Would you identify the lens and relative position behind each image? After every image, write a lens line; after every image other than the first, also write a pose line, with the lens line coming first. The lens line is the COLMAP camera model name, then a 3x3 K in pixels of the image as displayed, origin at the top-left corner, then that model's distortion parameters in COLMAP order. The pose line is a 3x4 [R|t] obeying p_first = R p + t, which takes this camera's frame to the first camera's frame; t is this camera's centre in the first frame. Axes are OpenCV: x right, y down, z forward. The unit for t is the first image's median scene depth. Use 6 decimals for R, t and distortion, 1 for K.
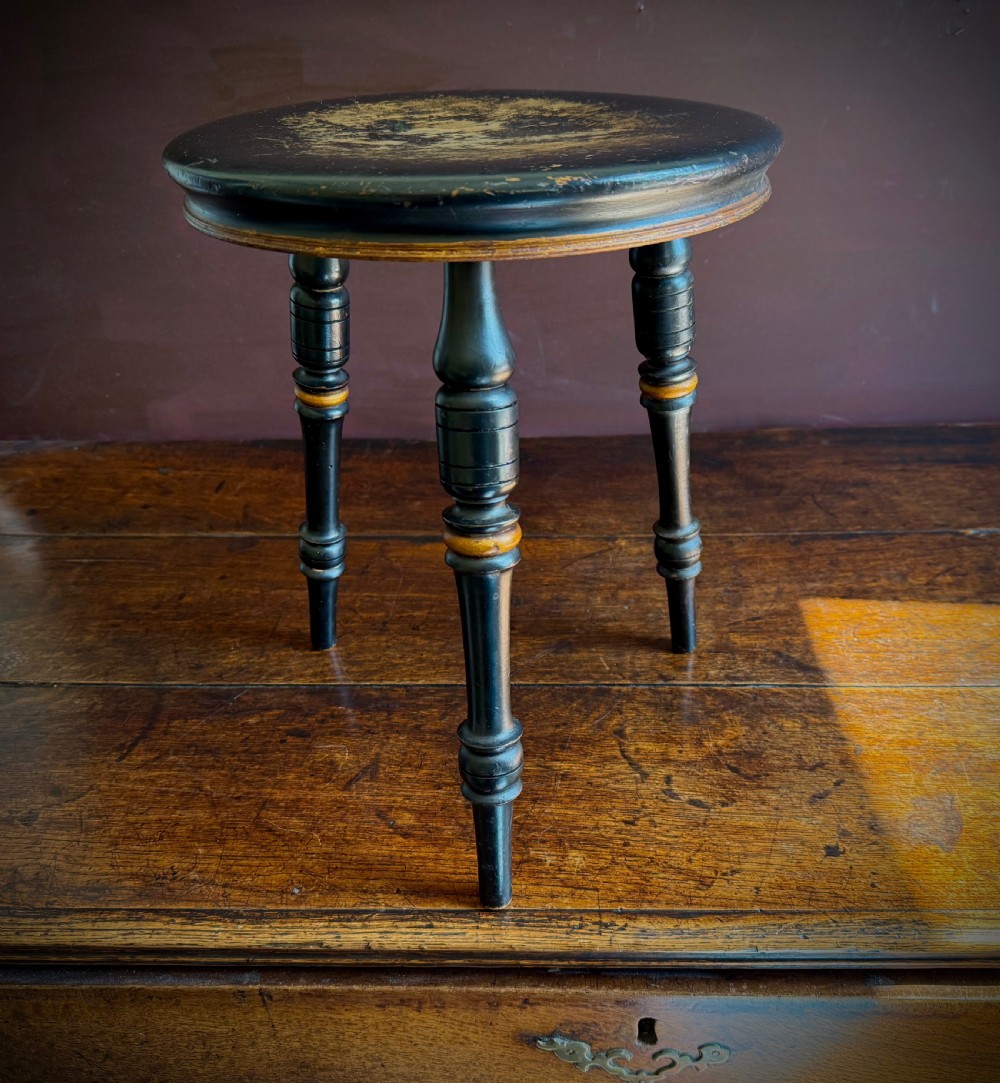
lens RADIAL K [[1027.0, 0, 566.0], [0, 1027.0, 570.5], [0, 0, 1]] dist [0.002945, 0.000000]
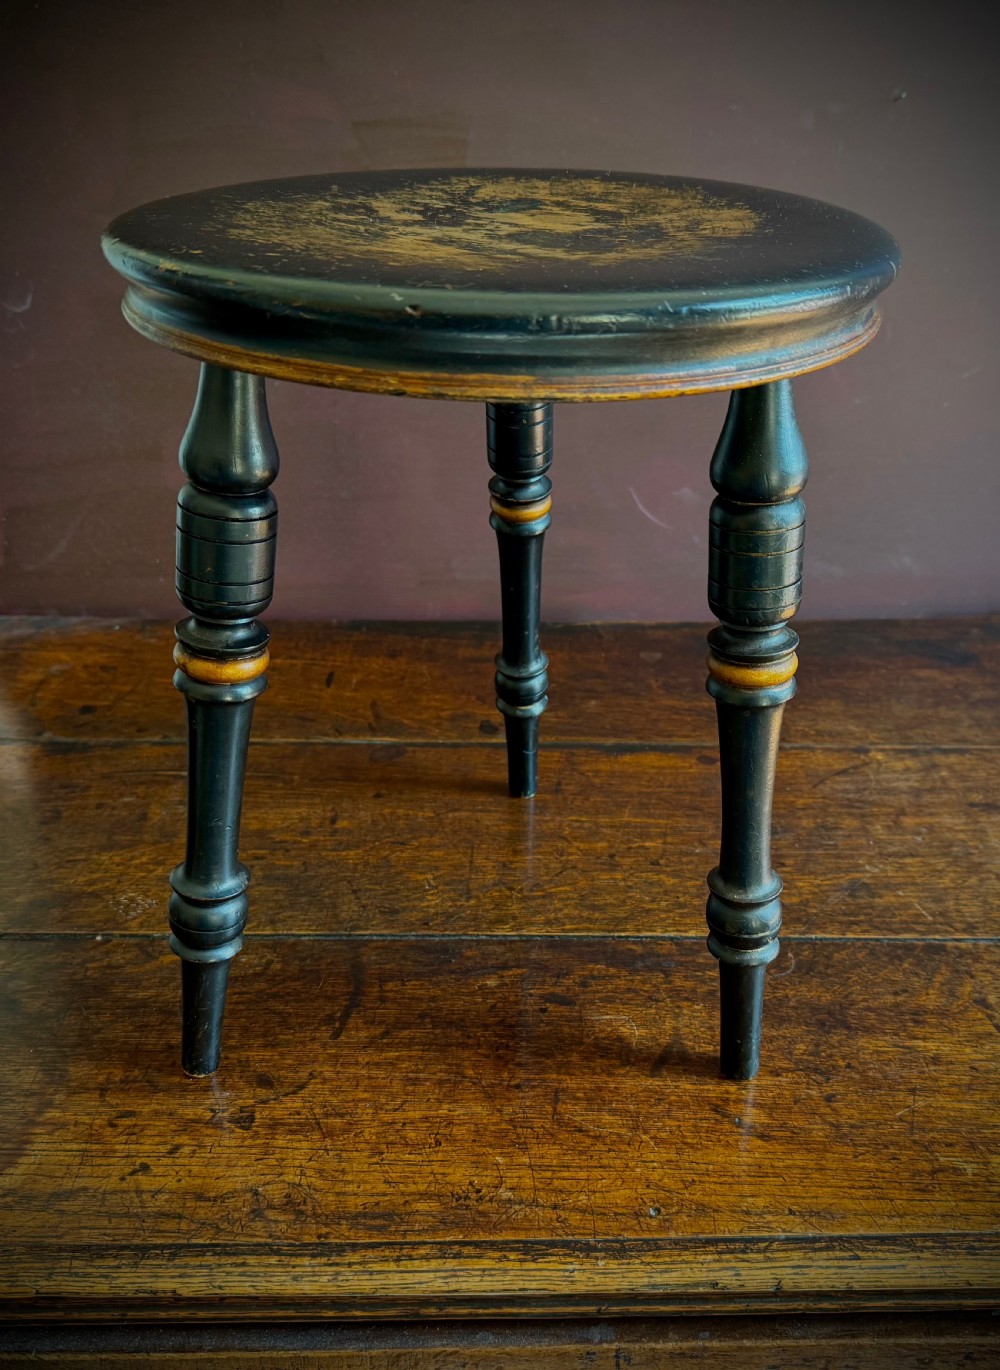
lens RADIAL K [[1302.5, 0, 538.1], [0, 1302.5, 714.5], [0, 0, 1]] dist [0.047869, 0.000000]
pose [[0.998554, 0.010961, 0.052620, -0.299800], [-0.007583, 0.997923, -0.063973, 0.008286], [-0.053212, 0.063482, 0.996563, 0.021736]]
